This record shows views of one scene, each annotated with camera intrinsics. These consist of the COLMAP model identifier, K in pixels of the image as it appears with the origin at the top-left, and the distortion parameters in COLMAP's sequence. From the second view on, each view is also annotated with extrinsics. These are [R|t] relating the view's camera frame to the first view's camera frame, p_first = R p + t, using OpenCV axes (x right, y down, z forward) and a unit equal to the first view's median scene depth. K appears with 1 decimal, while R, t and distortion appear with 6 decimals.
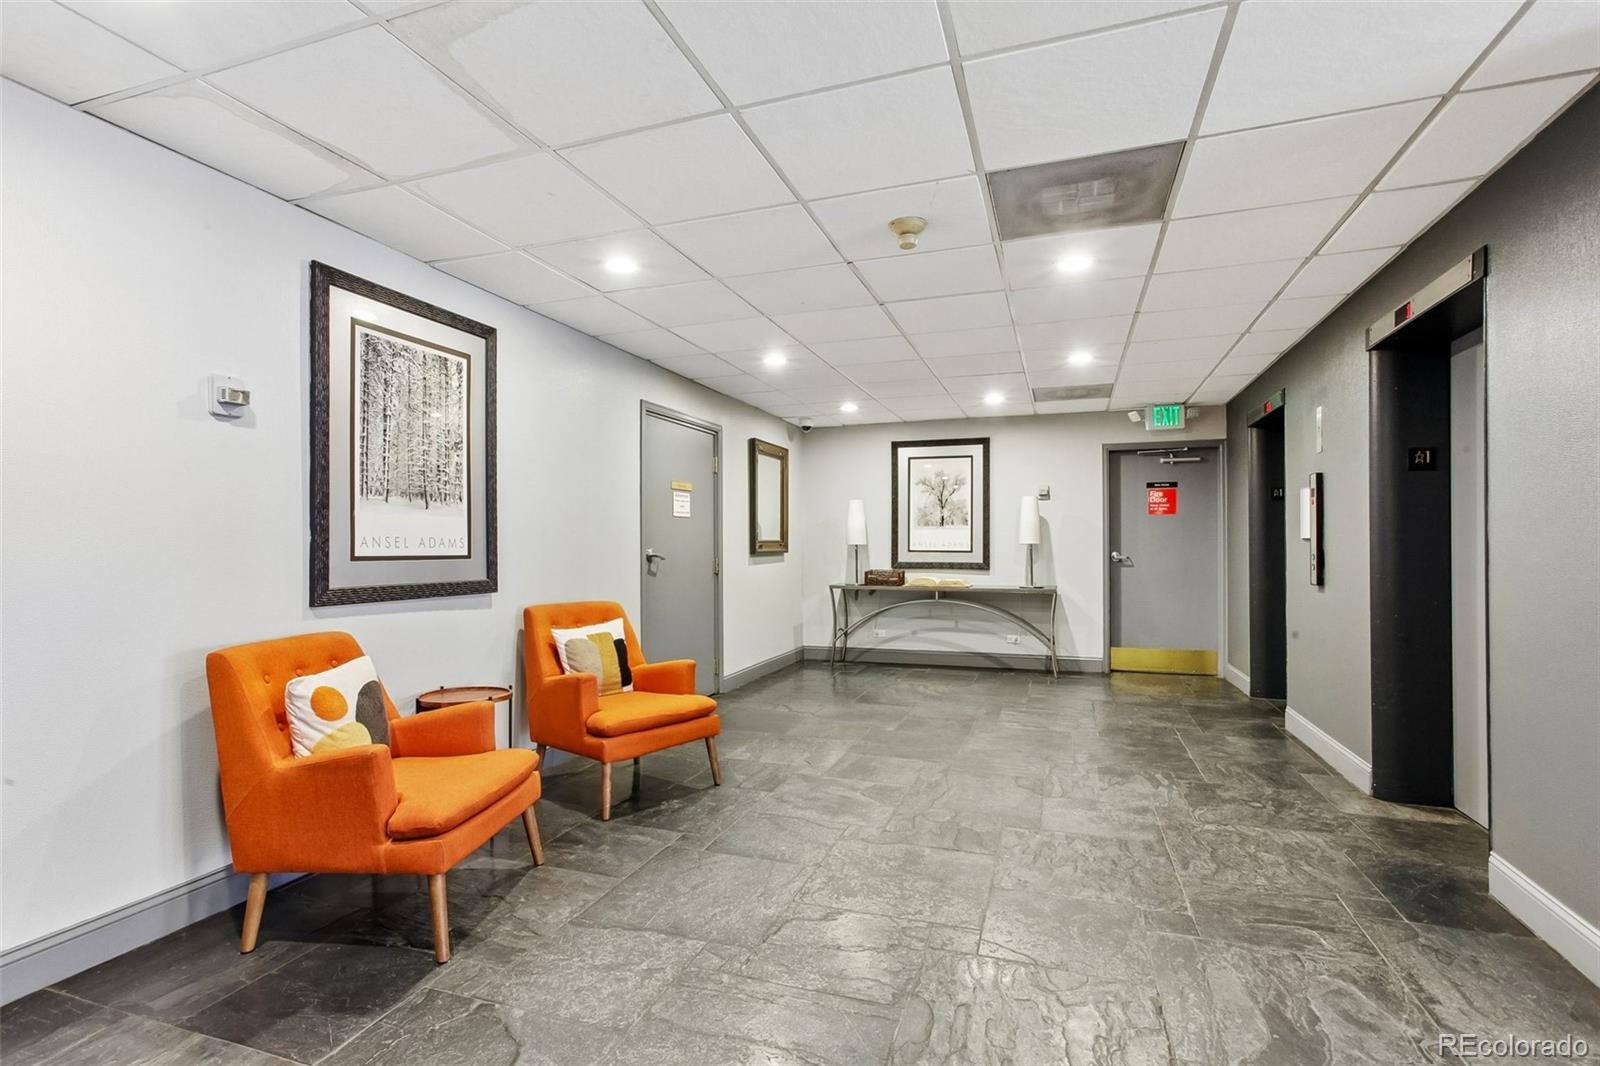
lens RADIAL K [[768.4, 0, 793.3], [0, 768.4, 540.1], [0, 0, 1]] dist [-0.002391, -0.000070]
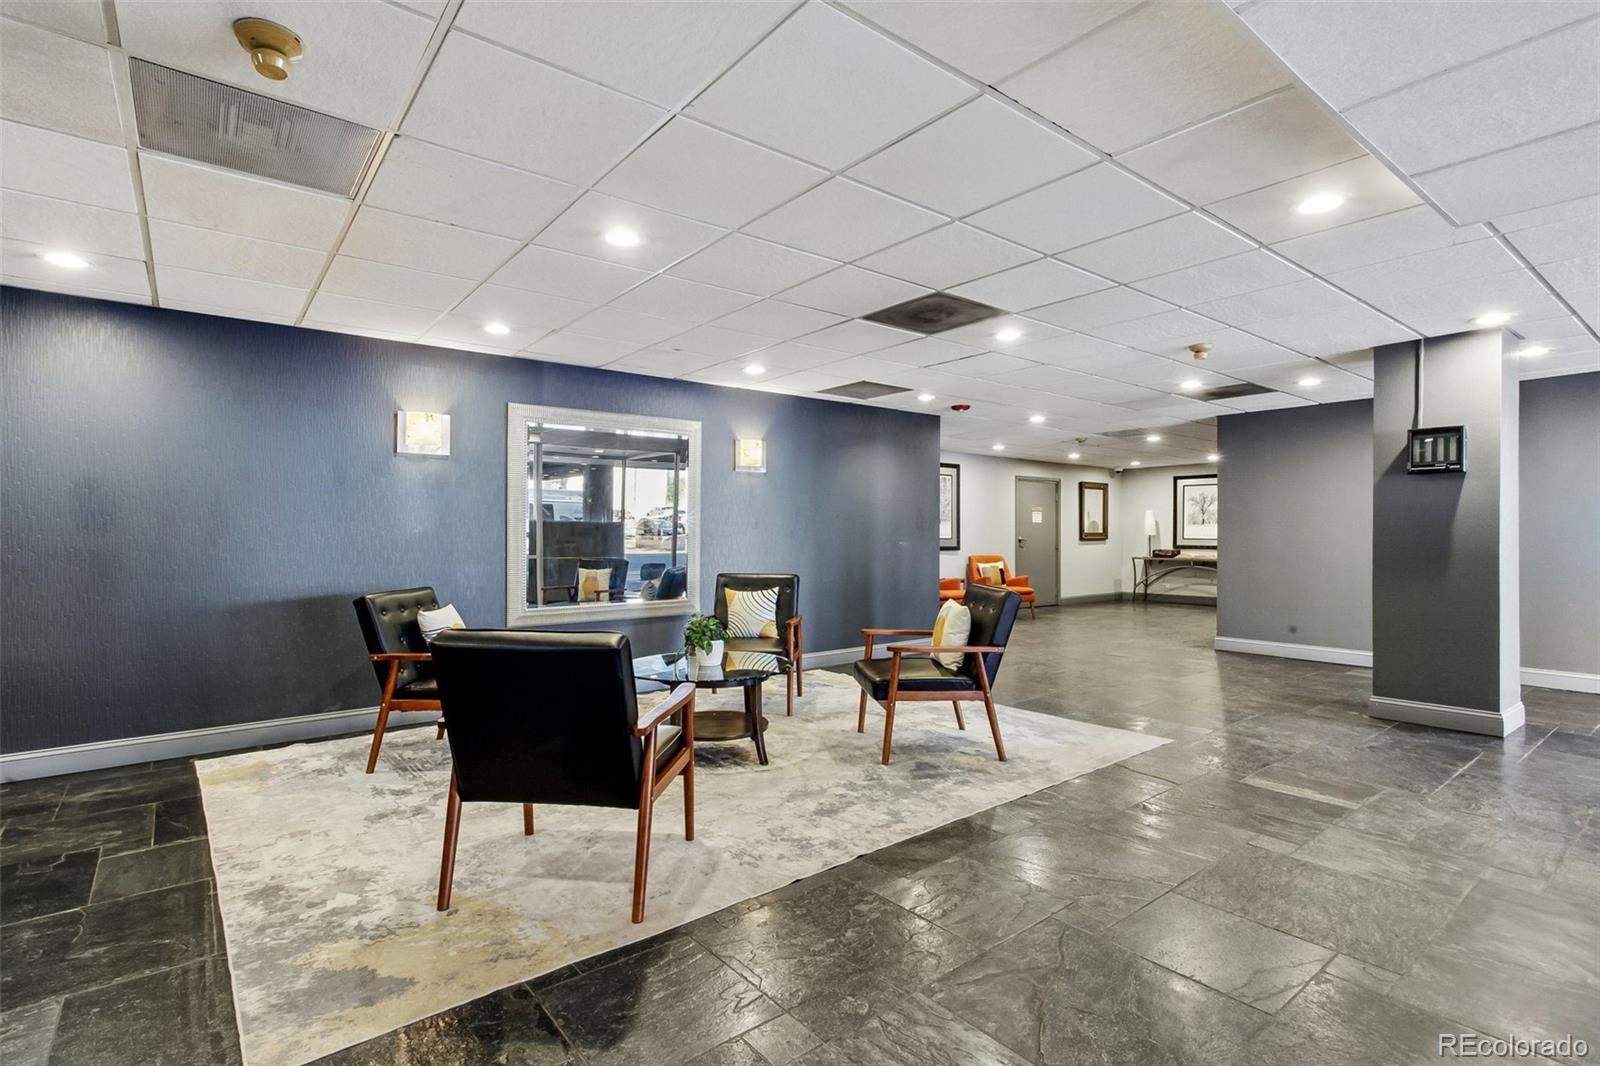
lens RADIAL K [[768.4, 0, 798.6], [0, 768.4, 534.2], [0, 0, 1]] dist [-0.002391, -0.000070]
pose [[0.842399, 0.002264, -0.538850, 0.371534], [0.001248, 0.999980, 0.006153, -0.008548], [0.538853, -0.005856, 0.842379, -0.991638]]
